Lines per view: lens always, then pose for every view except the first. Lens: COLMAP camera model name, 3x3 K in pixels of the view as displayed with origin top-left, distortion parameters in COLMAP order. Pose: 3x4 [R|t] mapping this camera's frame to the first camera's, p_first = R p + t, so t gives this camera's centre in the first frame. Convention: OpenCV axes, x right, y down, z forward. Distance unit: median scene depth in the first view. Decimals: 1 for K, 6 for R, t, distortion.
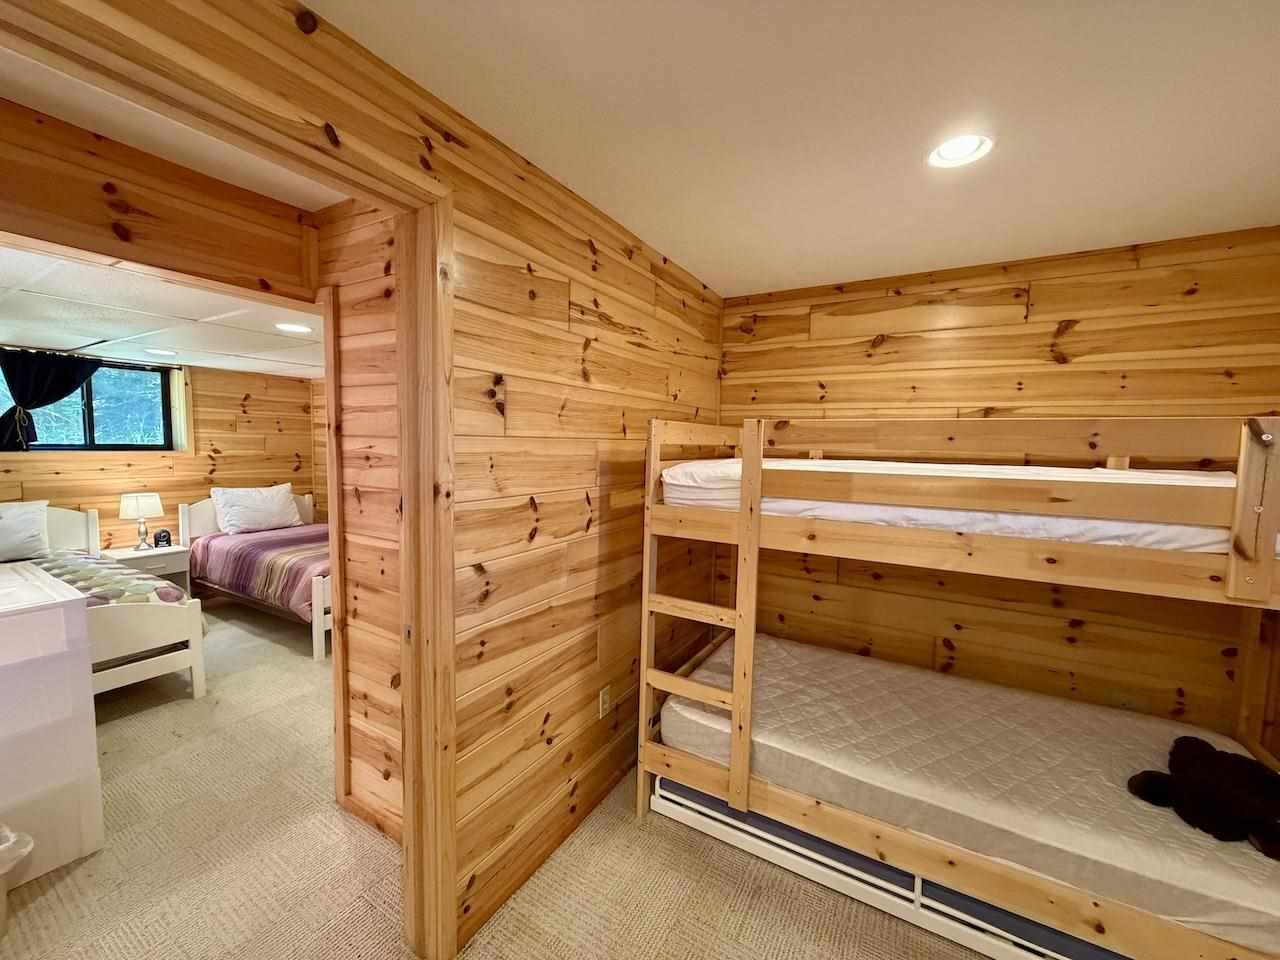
lens RADIAL K [[509.6, 0, 637.0], [0, 509.6, 481.0], [0, 0, 1]] dist [0.001605, 0.000053]
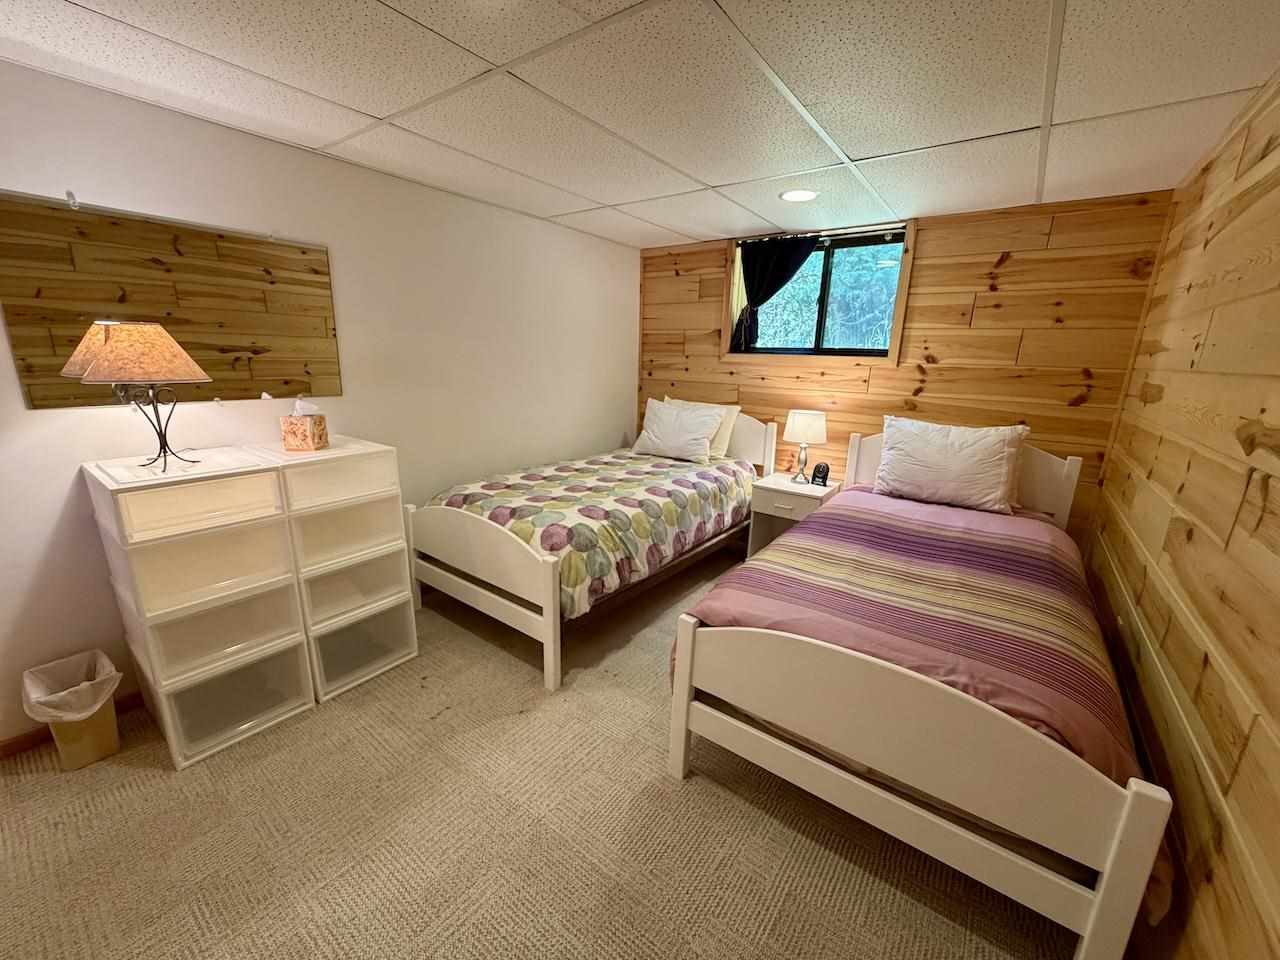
lens RADIAL K [[509.6, 0, 639.5], [0, 509.6, 480.7], [0, 0, 1]] dist [0.001605, 0.000053]
pose [[-0.101366, 0.226637, -0.968690, -0.151642], [-0.101476, 0.966272, 0.236689, -0.026367], [0.989660, 0.122291, -0.074949, 0.717812]]
